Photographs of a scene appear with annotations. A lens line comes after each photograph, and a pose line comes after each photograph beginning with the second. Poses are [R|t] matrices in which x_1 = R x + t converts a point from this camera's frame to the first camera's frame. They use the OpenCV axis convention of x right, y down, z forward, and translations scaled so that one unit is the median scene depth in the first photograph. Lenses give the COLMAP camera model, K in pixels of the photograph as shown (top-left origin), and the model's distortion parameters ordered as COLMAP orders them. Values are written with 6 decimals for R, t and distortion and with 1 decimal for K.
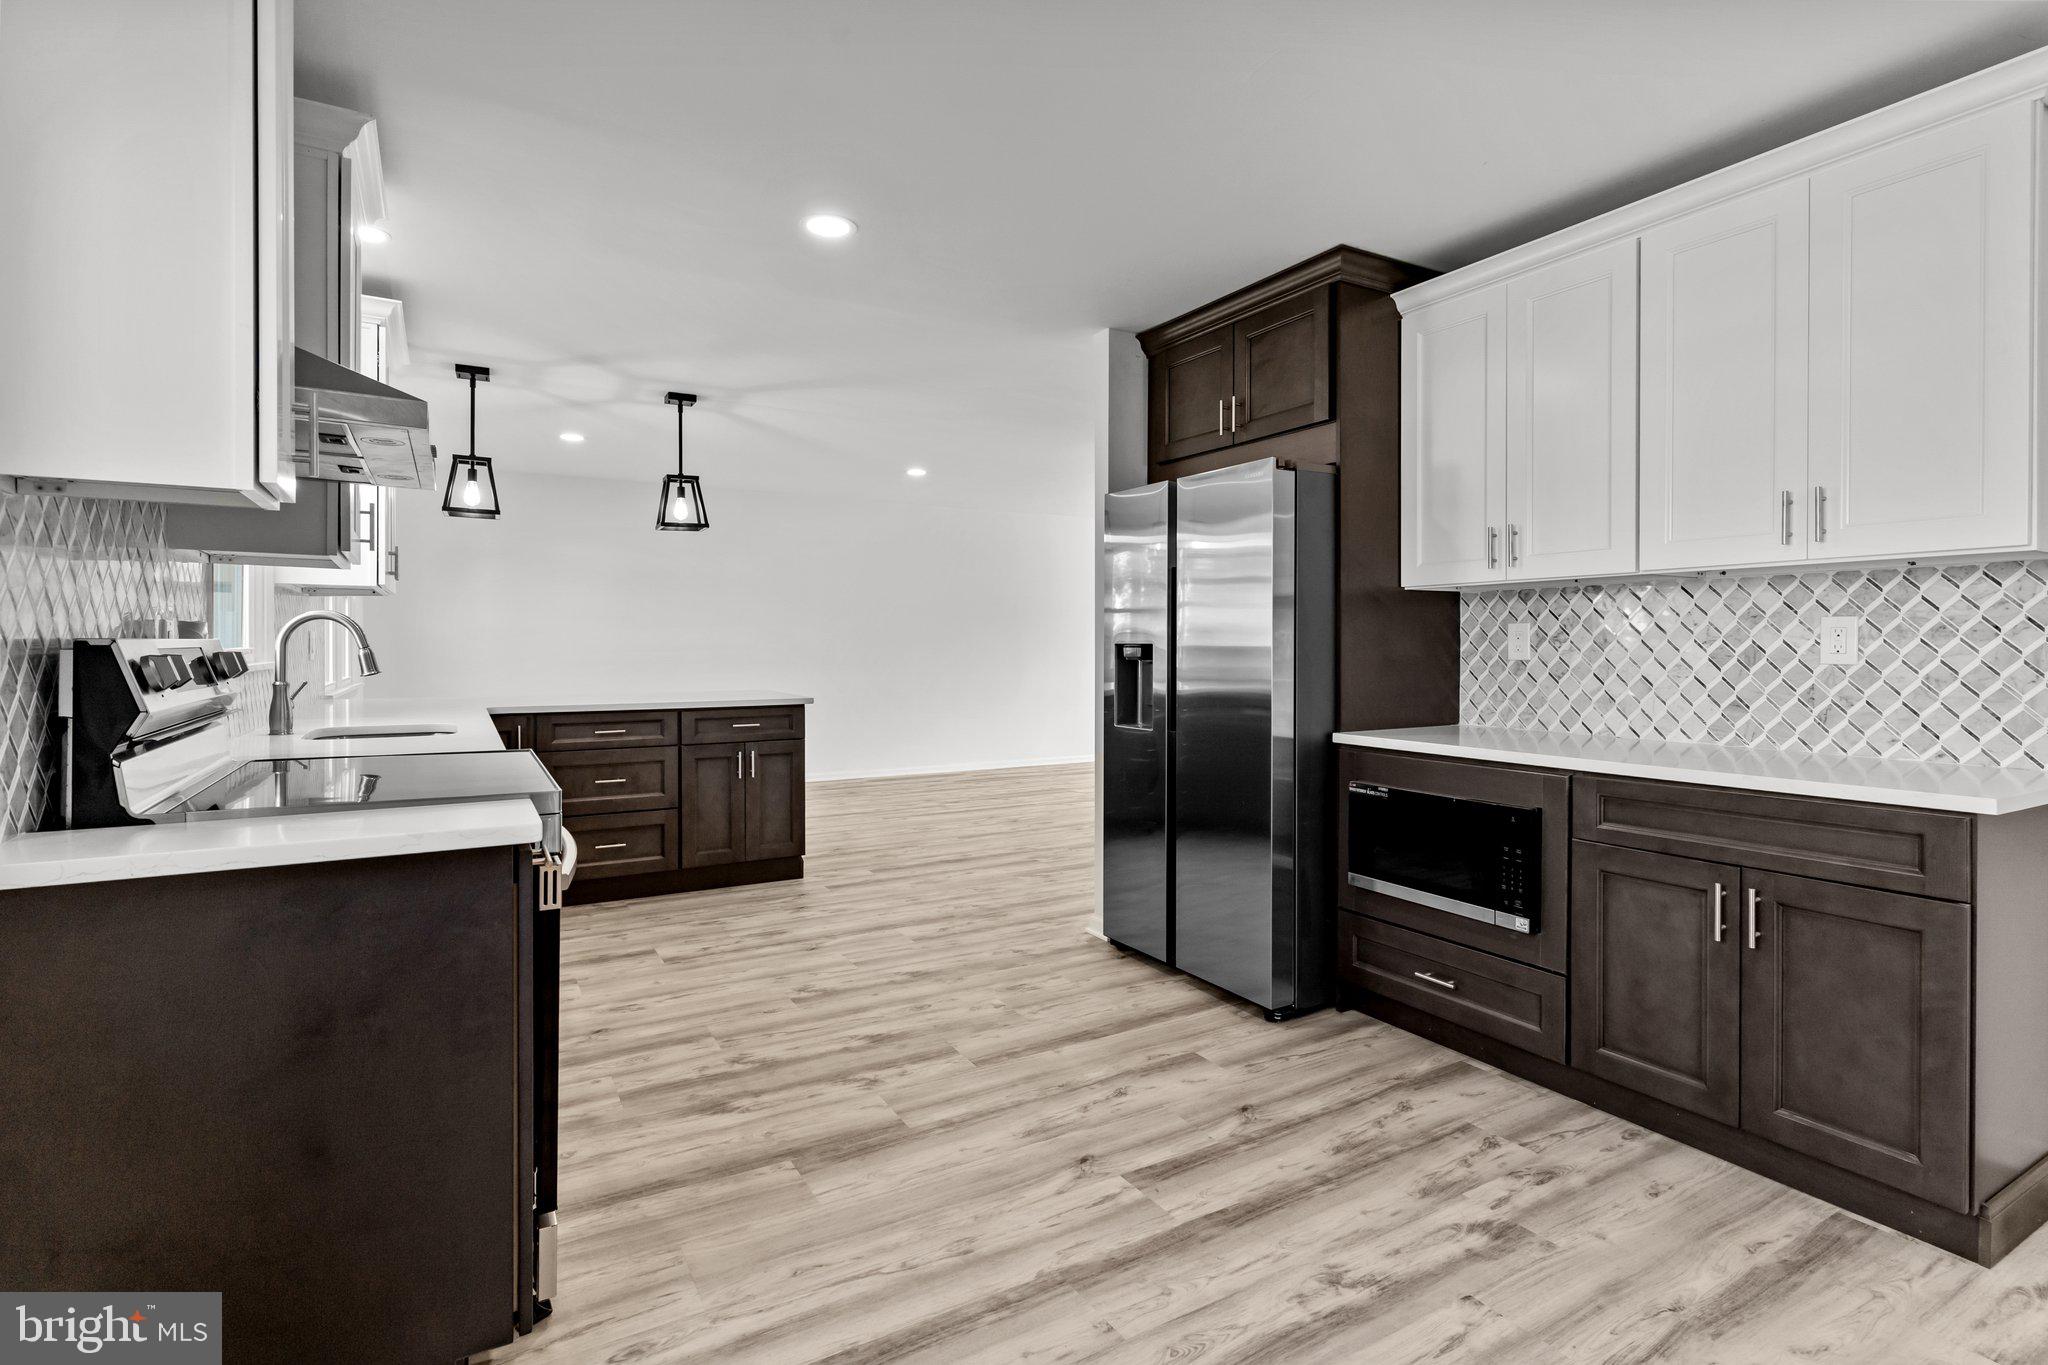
lens RADIAL K [[978.2, 0, 1021.2], [0, 978.2, 660.7], [0, 0, 1]] dist [0.003210, -0.001277]
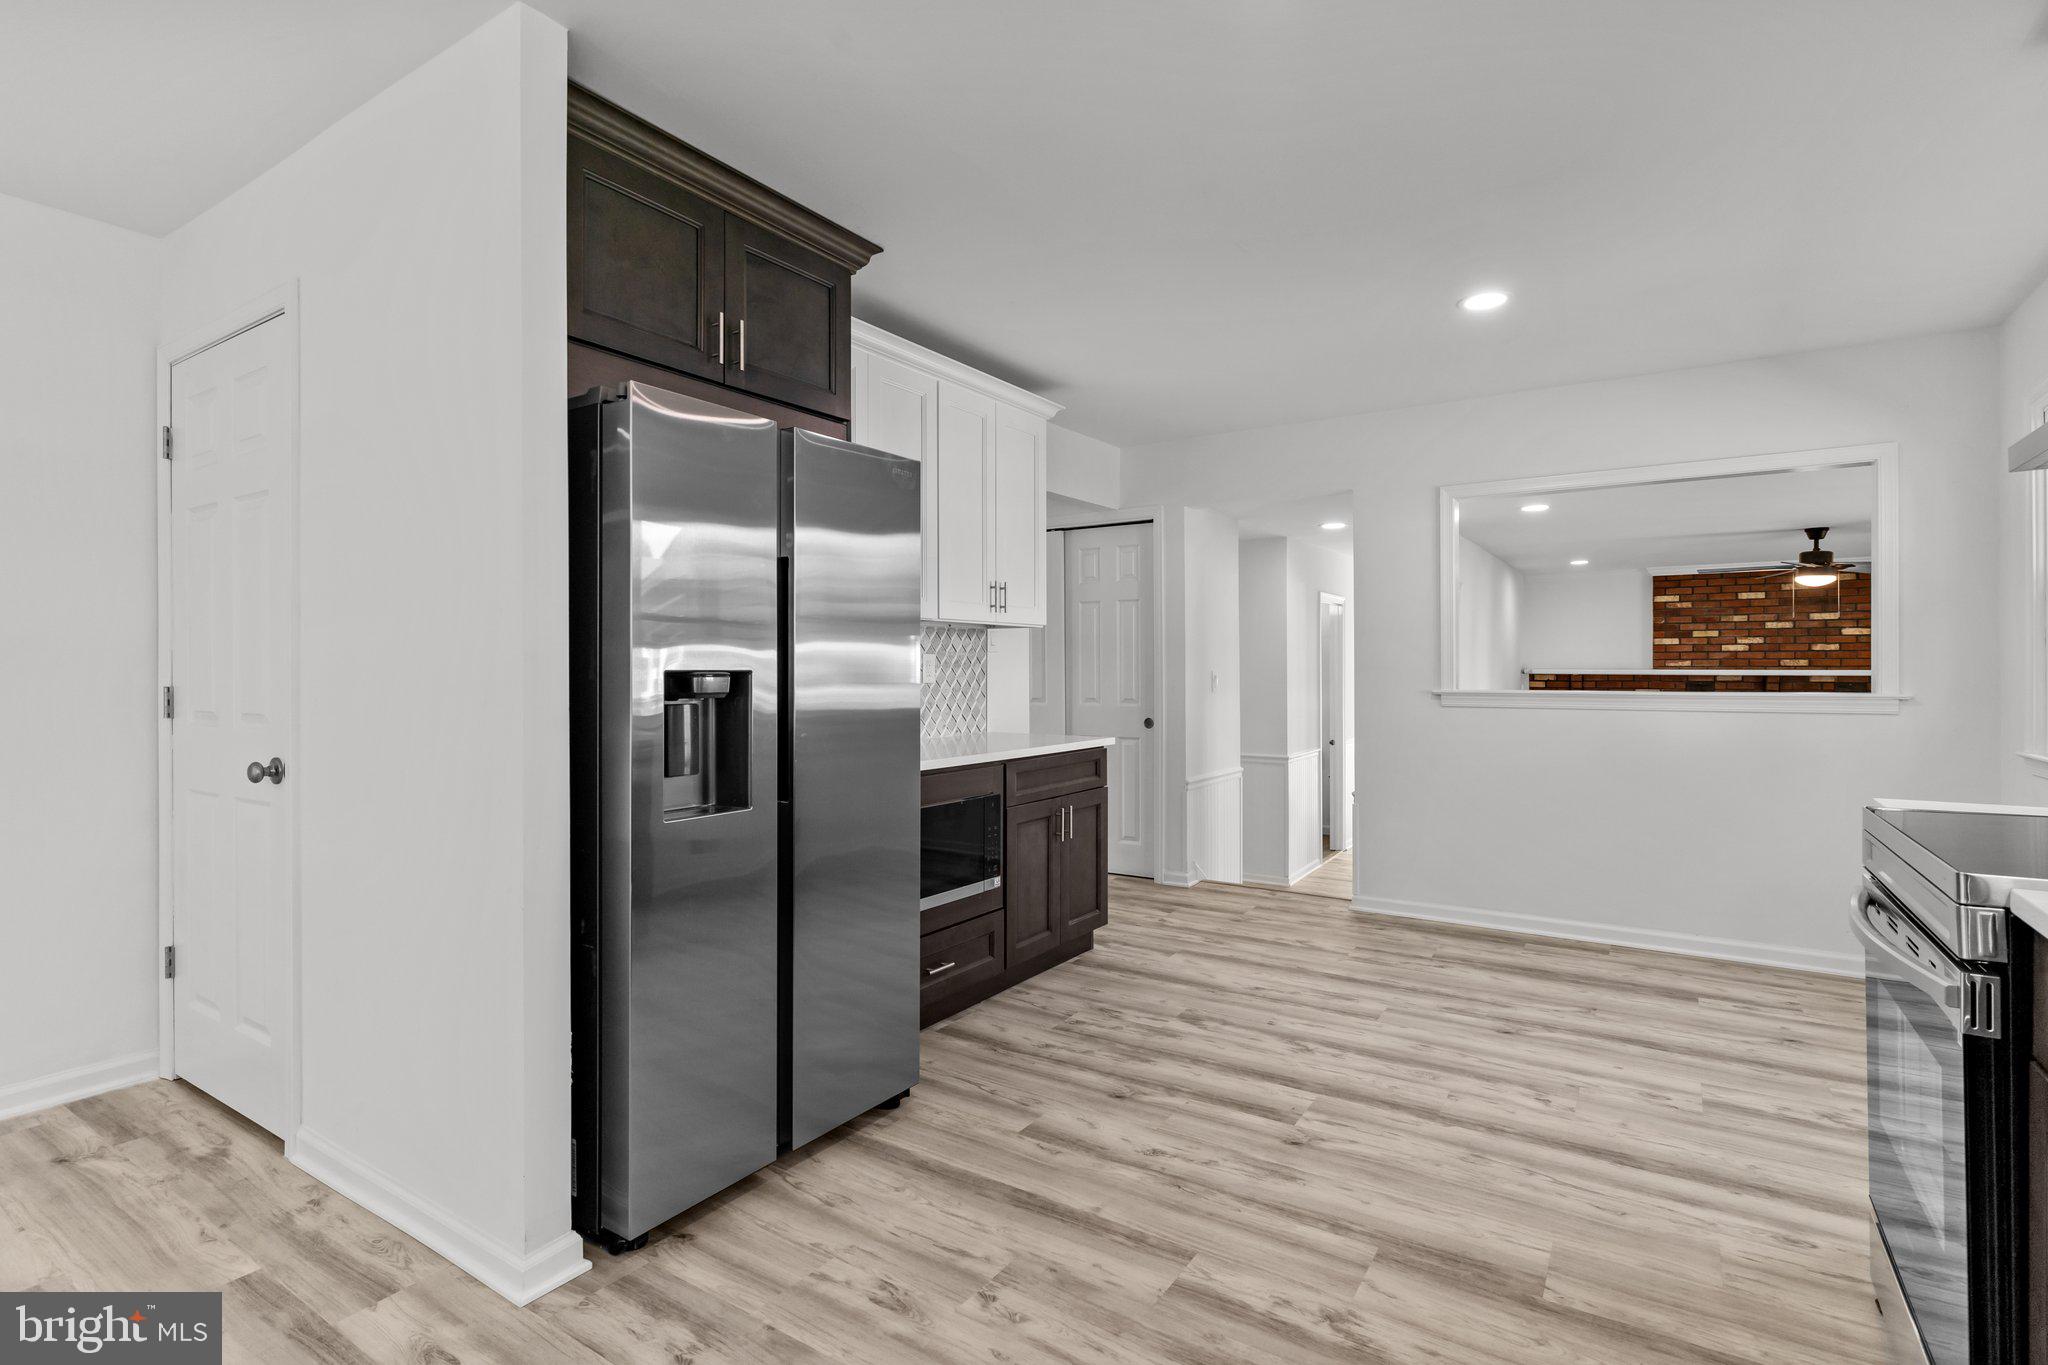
lens RADIAL K [[978.2, 0, 1021.0], [0, 978.2, 671.5], [0, 0, 1]] dist [0.003210, -0.001277]
pose [[-0.440961, -0.000962, 0.897526, -0.585434], [0.015306, 0.999846, 0.008591, -0.022542], [-0.897396, 0.017526, -0.440879, 1.309467]]
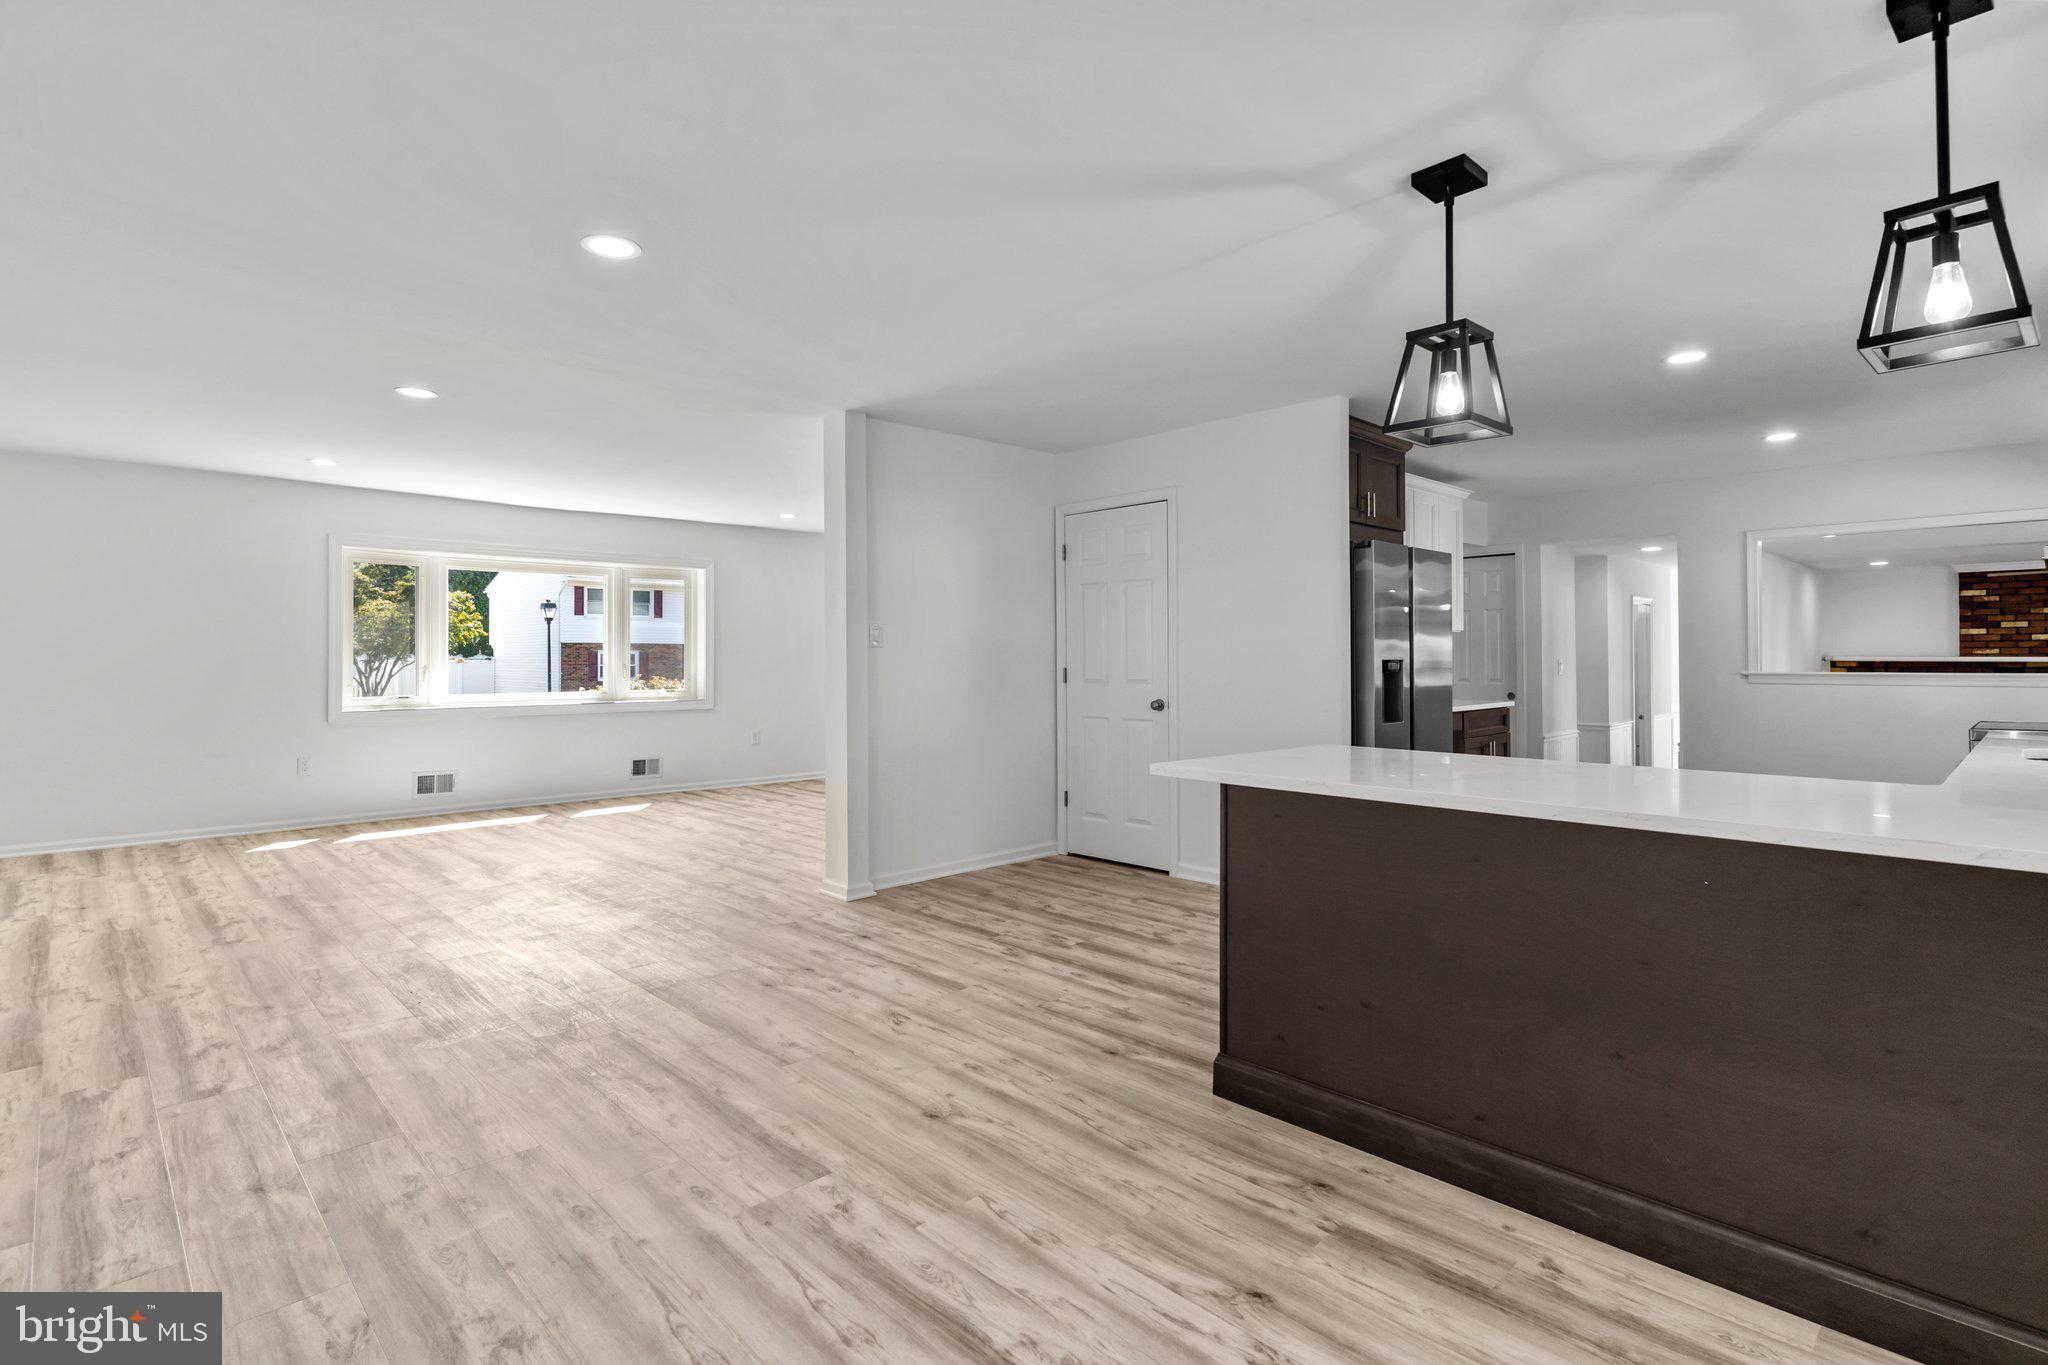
lens RADIAL K [[978.2, 0, 1017.0], [0, 978.2, 662.5], [0, 0, 1]] dist [0.003210, -0.001277]
pose [[-0.231260, -0.000288, 0.972892, -1.257534], [0.020075, 0.999786, 0.005068, -0.035369], [-0.972685, 0.020702, -0.231205, 2.147780]]
